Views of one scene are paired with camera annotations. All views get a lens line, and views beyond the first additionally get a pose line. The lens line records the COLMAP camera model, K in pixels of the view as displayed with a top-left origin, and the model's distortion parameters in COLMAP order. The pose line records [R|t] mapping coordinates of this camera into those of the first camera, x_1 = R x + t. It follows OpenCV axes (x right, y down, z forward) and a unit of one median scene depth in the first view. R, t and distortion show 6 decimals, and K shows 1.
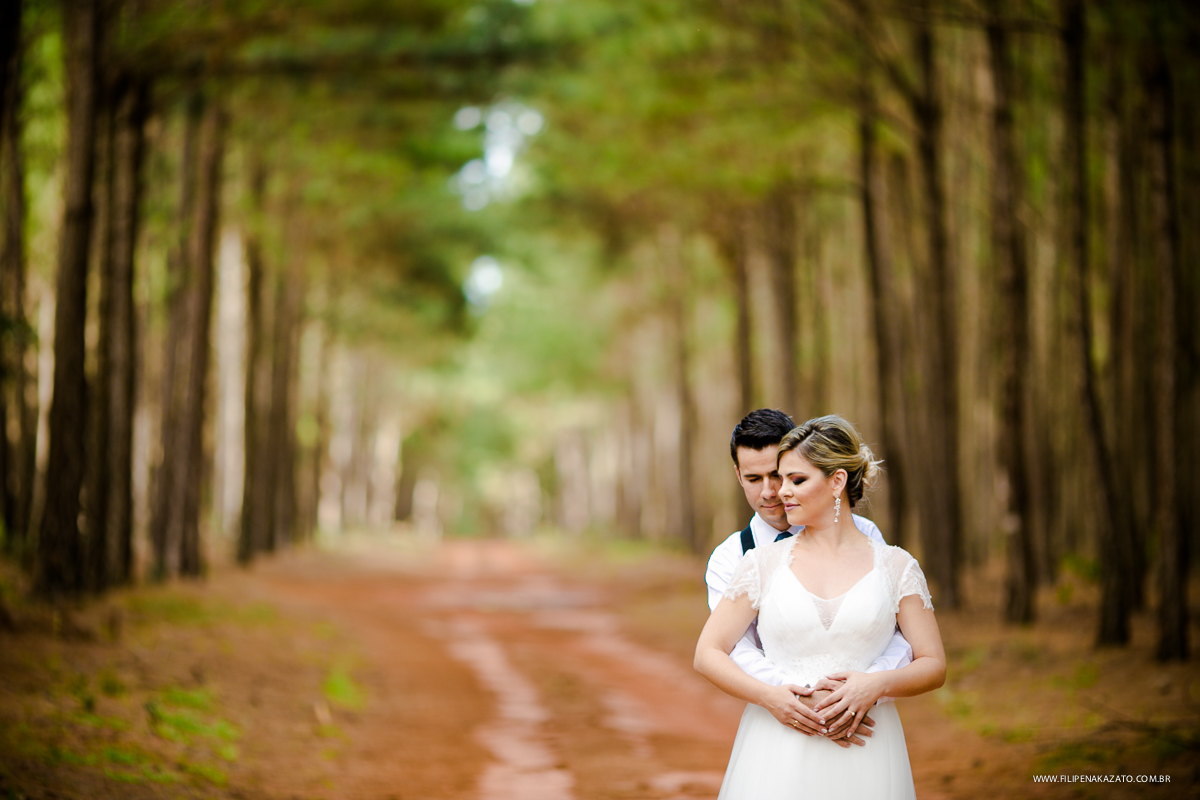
lens RADIAL K [[4612.3, 0, 605.4], [0, 4612.3, 399.8], [0, 0, 1]] dist [0.270324, 0.000000]
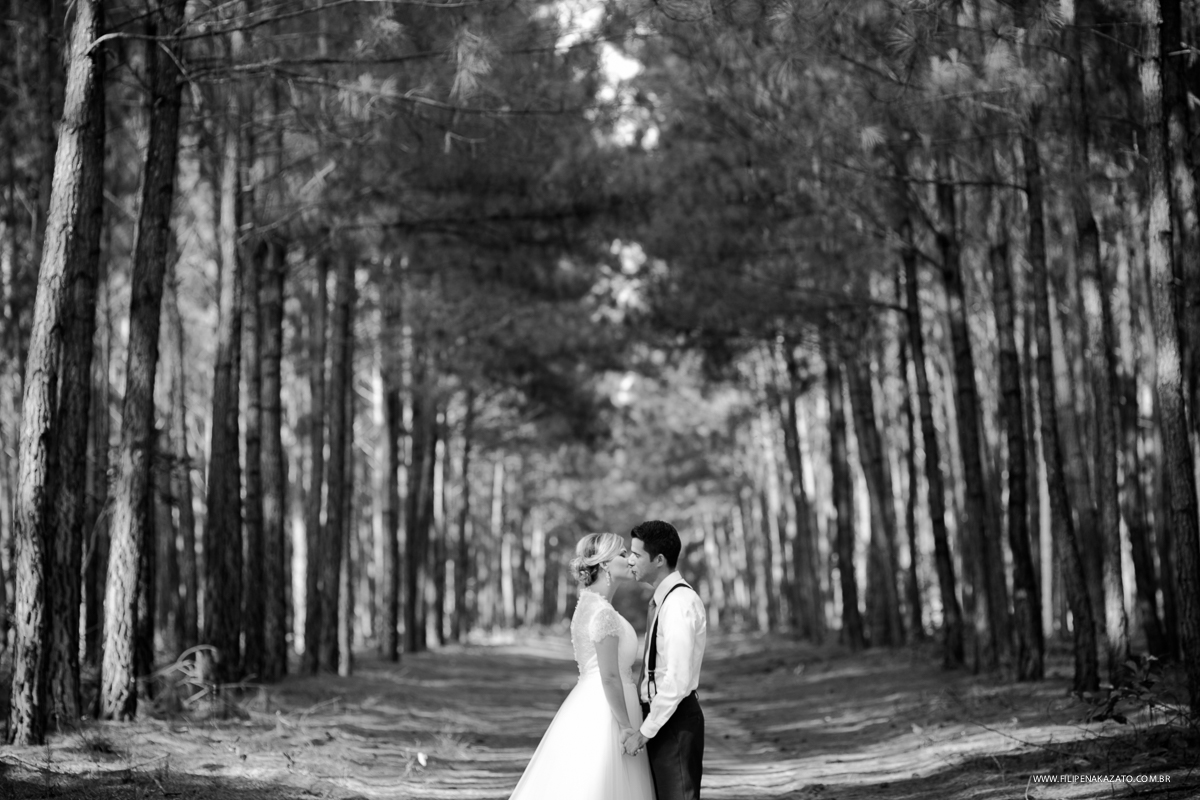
lens RADIAL K [[4612.3, 0, 599.6], [0, 4612.3, 400.9], [0, 0, 1]] dist [0.270324, 0.000000]
pose [[0.998650, -0.037529, -0.035919, 0.020715], [0.036806, 0.999111, -0.020573, -0.002245], [0.036660, 0.019223, 0.999143, -0.158240]]
